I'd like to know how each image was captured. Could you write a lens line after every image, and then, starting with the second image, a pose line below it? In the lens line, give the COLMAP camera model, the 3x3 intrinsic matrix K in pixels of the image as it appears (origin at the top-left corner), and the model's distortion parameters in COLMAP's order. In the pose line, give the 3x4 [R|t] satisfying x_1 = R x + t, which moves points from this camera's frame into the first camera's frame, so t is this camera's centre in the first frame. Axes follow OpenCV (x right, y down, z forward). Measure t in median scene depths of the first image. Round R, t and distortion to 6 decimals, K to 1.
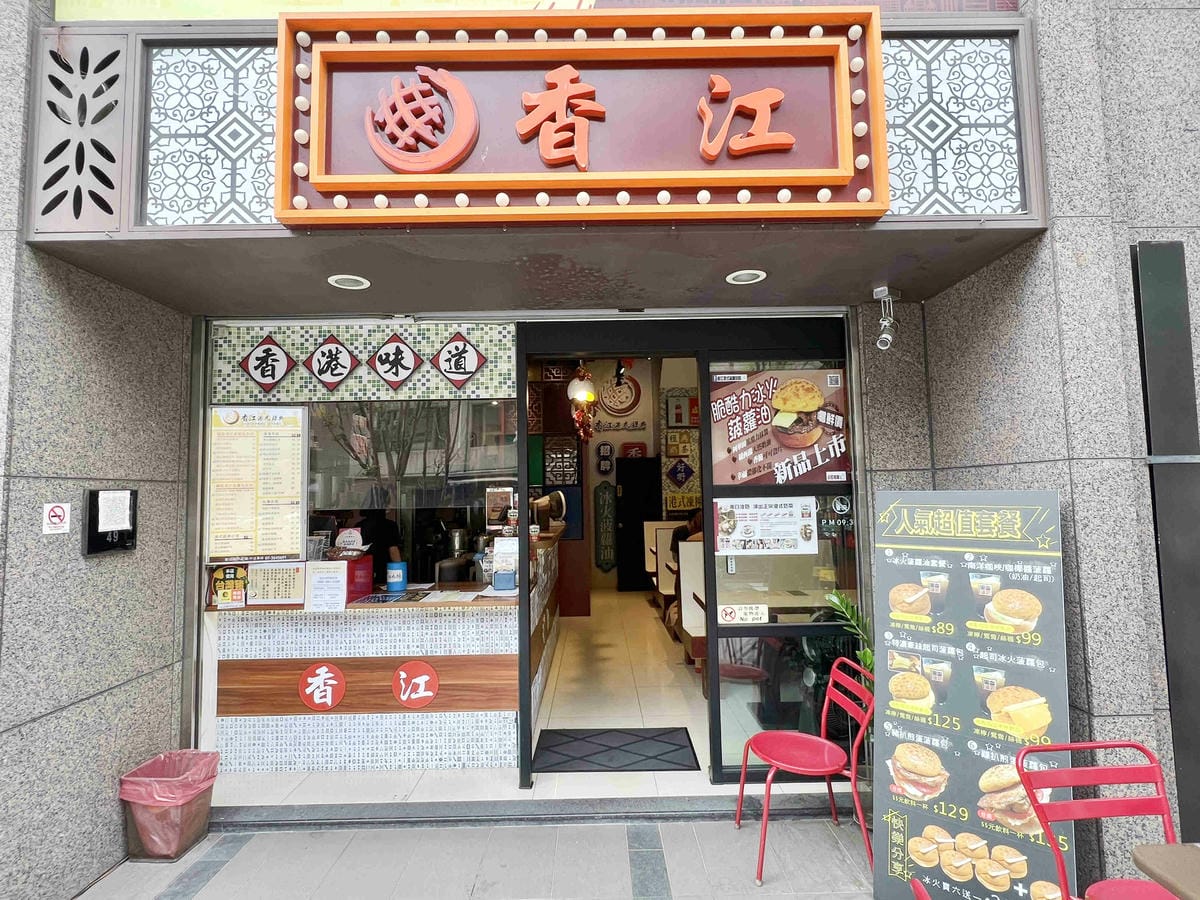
lens RADIAL K [[617.8, 0, 599.6], [0, 617.8, 448.3], [0, 0, 1]] dist [-0.000094, -0.000646]
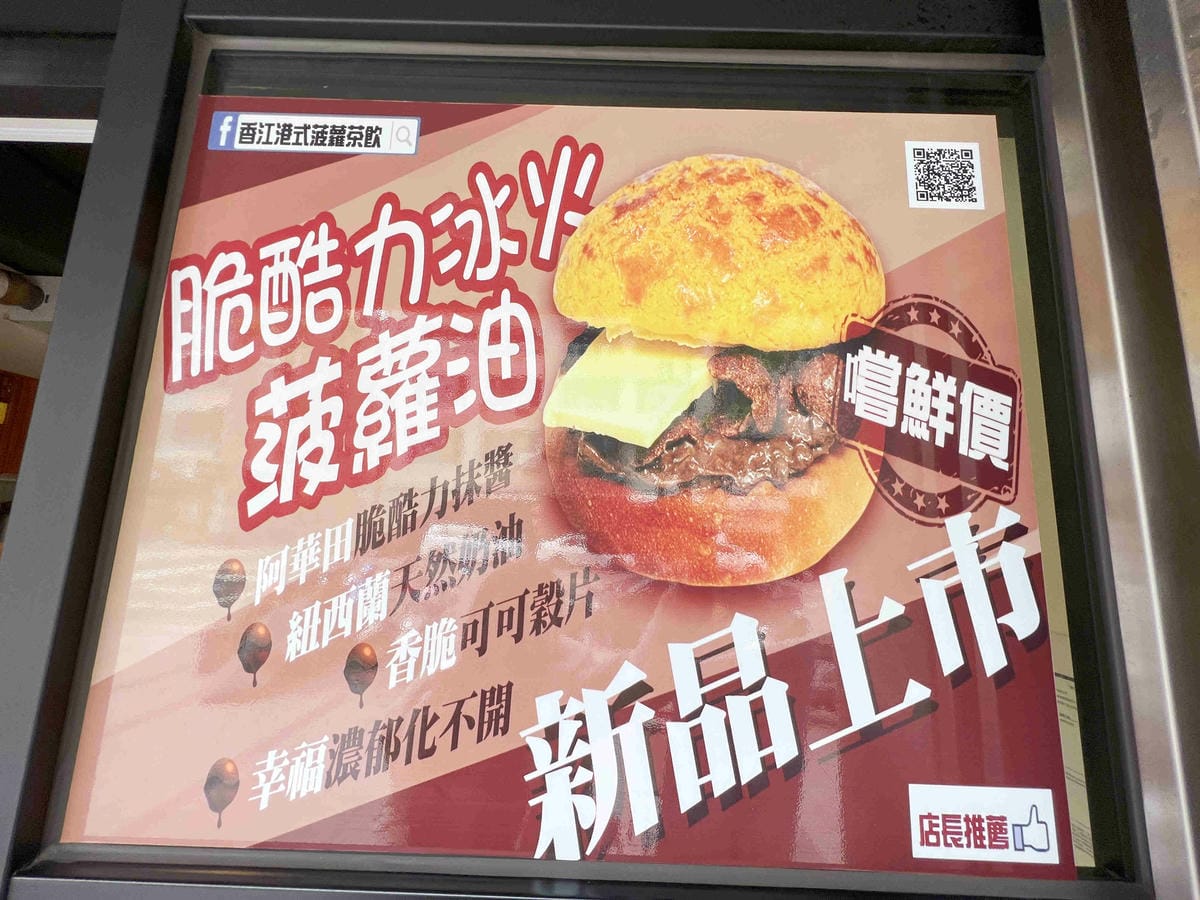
lens RADIAL K [[481.1, 0, 599.1], [0, 481.1, 443.0], [0, 0, 1]] dist [-0.001653, 0.000245]
pose [[0.998517, 0.050897, -0.019297, 0.297263], [-0.052168, 0.996013, -0.072364, -0.025542], [0.015537, 0.073263, 0.997192, 0.887528]]
